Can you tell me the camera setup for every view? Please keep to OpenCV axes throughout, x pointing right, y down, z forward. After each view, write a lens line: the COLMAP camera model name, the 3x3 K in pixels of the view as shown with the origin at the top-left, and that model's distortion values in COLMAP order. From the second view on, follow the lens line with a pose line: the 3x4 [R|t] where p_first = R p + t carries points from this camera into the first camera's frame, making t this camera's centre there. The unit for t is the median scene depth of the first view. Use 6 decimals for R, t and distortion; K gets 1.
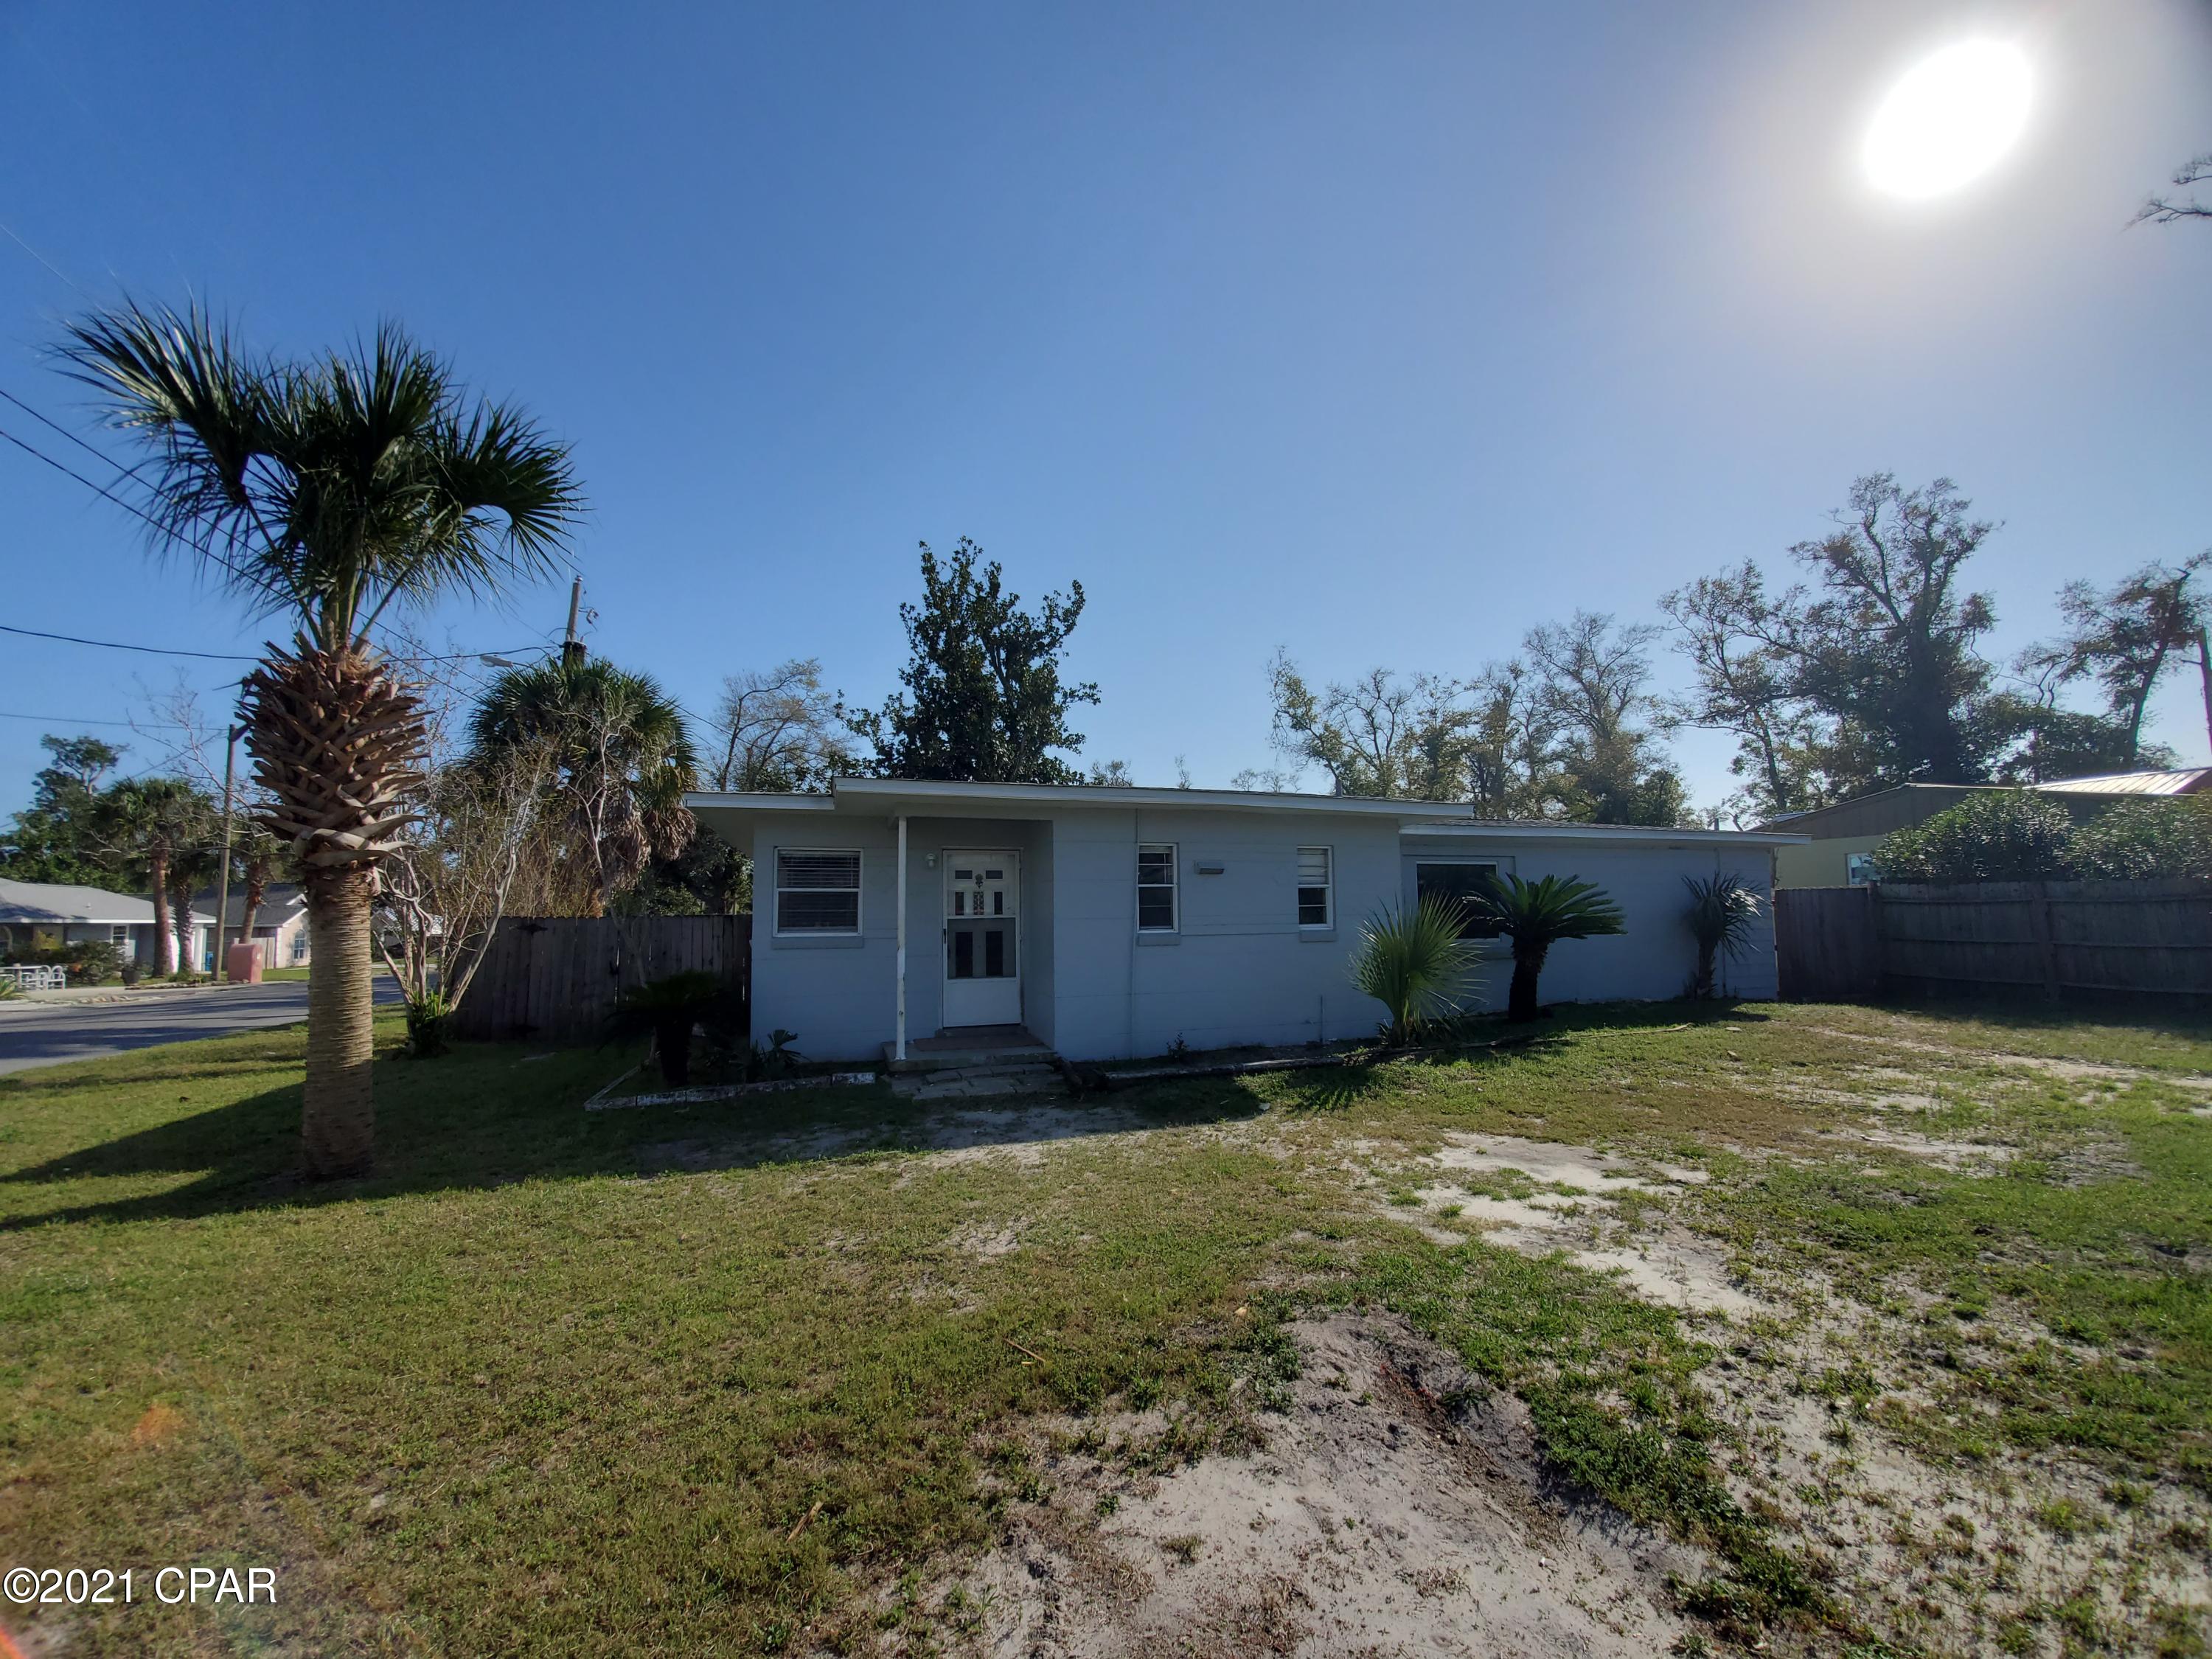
lens RADIAL K [[874.4, 0, 1103.6], [0, 874.4, 861.3], [0, 0, 1]] dist [0.002417, -0.011979]
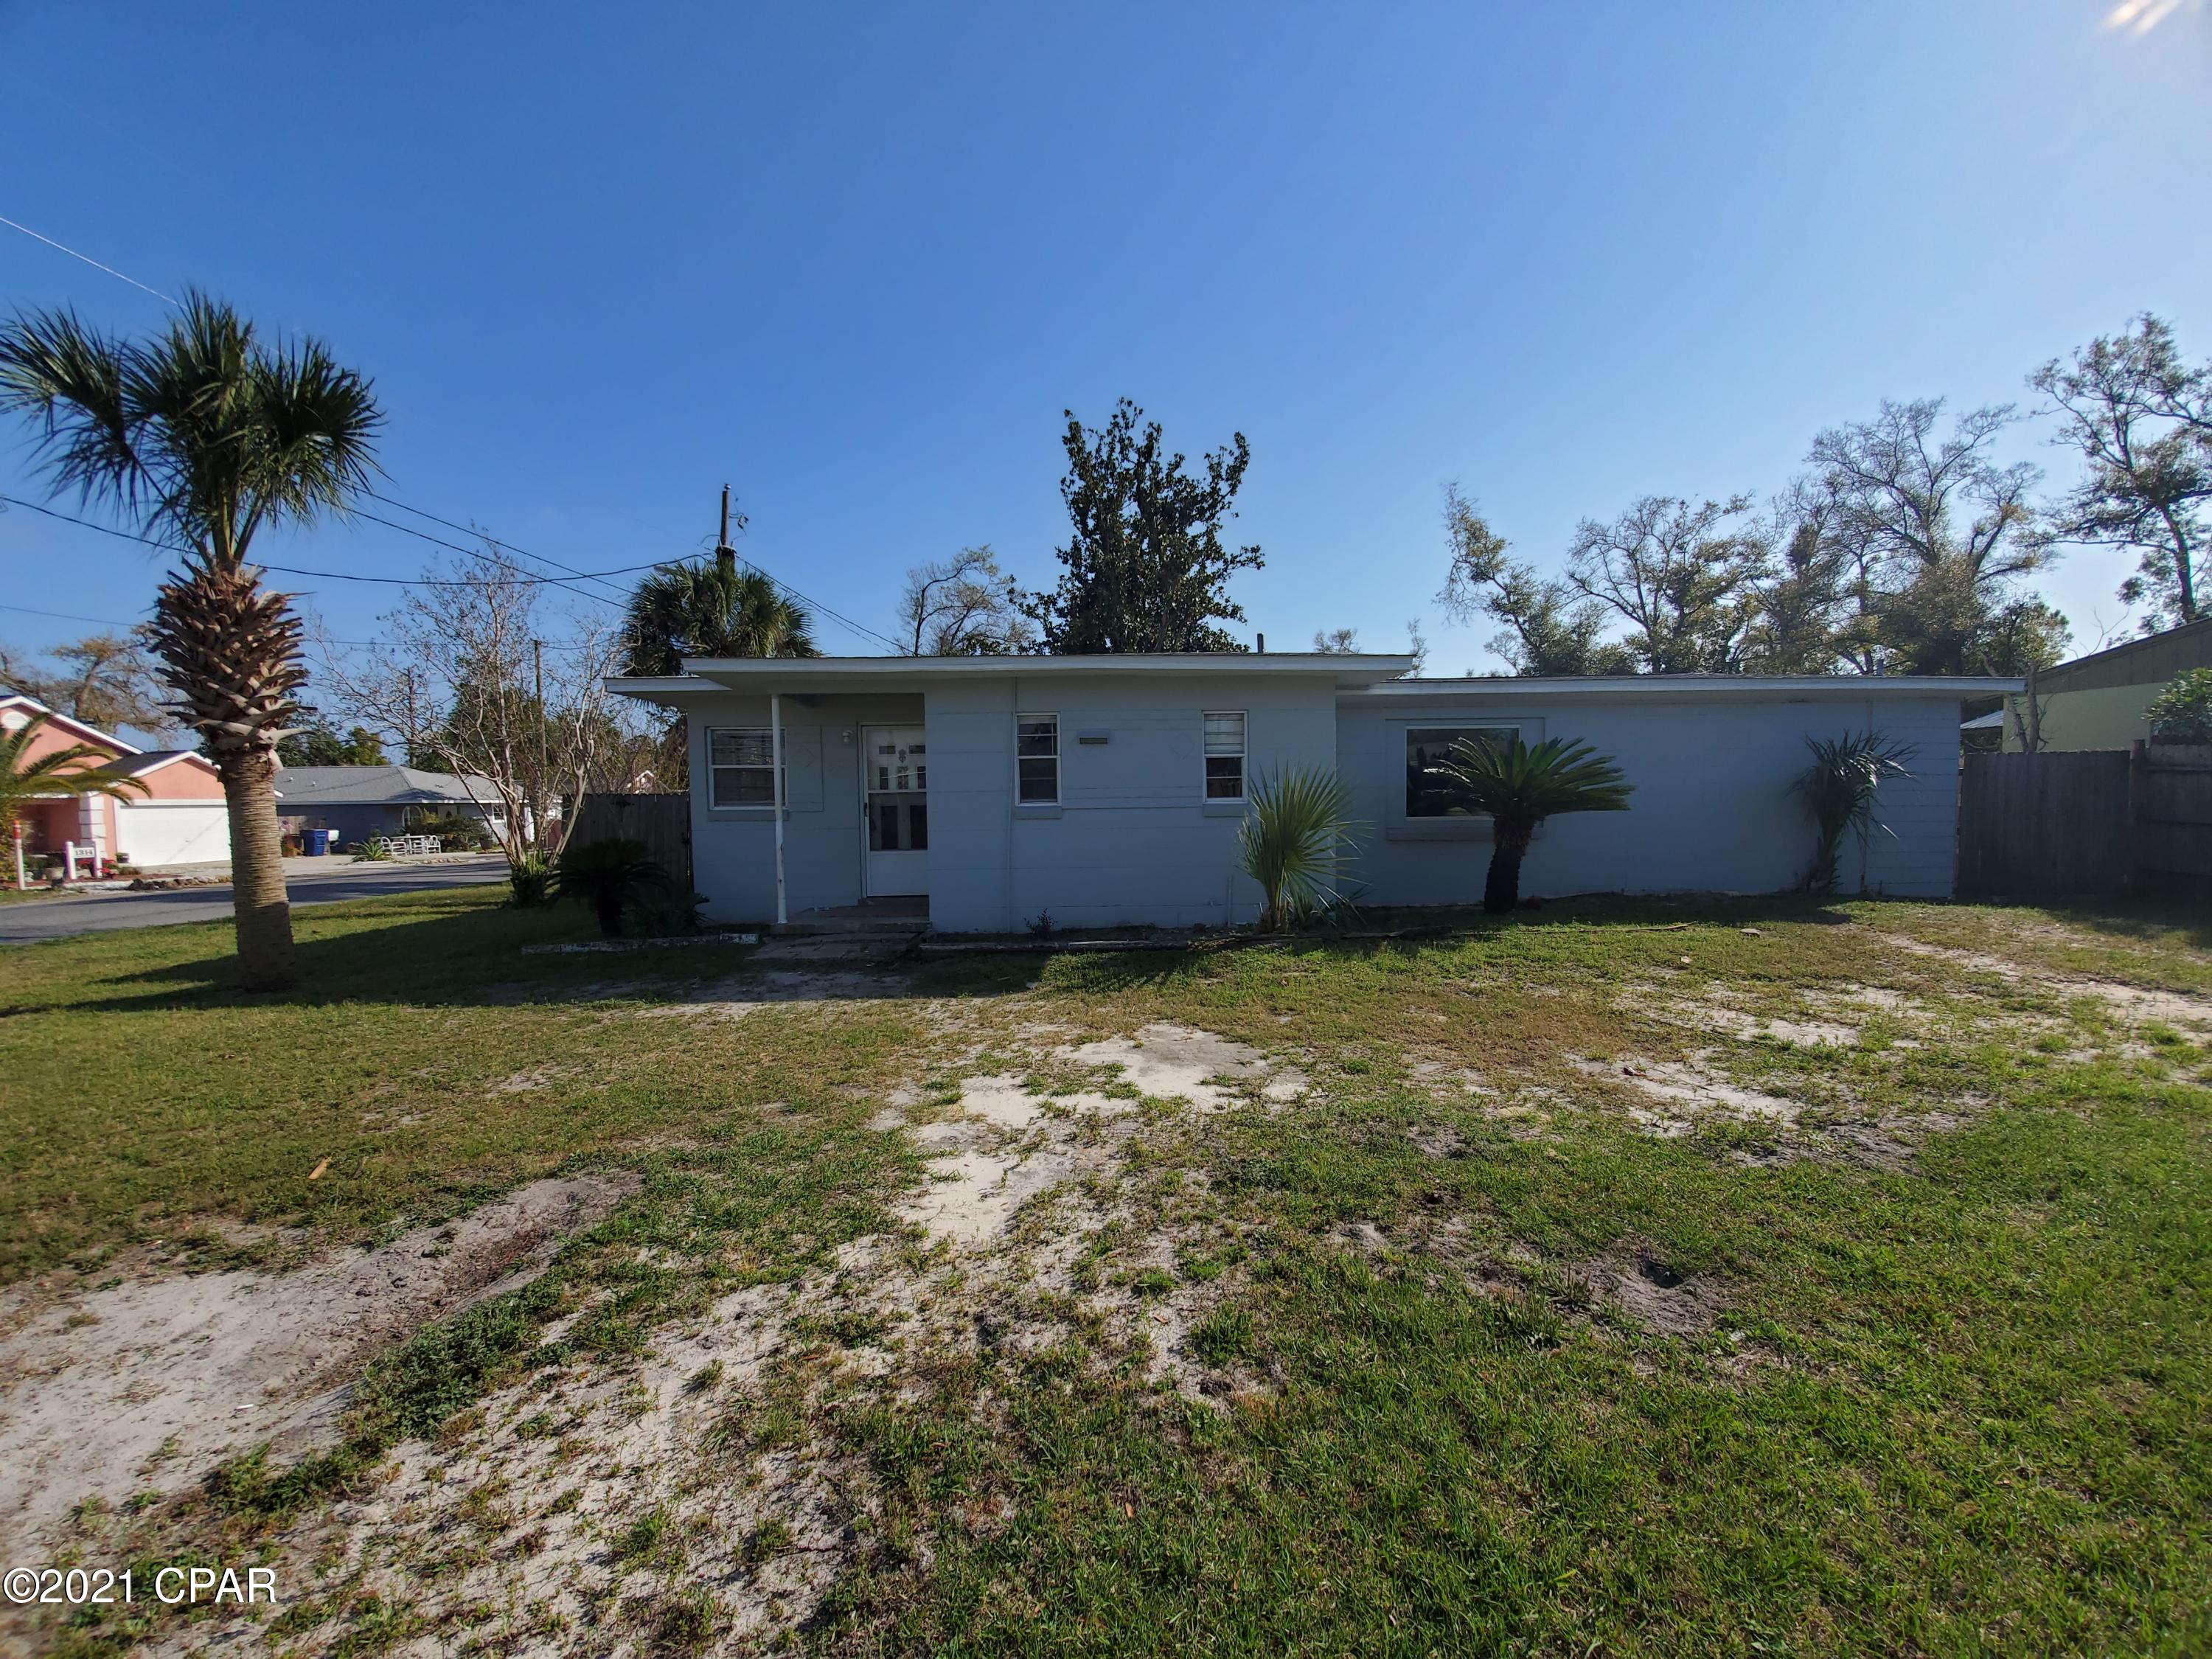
lens RADIAL K [[872.1, 0, 1109.0], [0, 872.1, 852.4], [0, 0, 1]] dist [0.001634, -0.011228]
pose [[0.955595, 0.016782, -0.294206, 0.416248], [0.020278, 0.992266, 0.122465, 0.015921], [0.293986, -0.122993, 0.947863, 0.104474]]
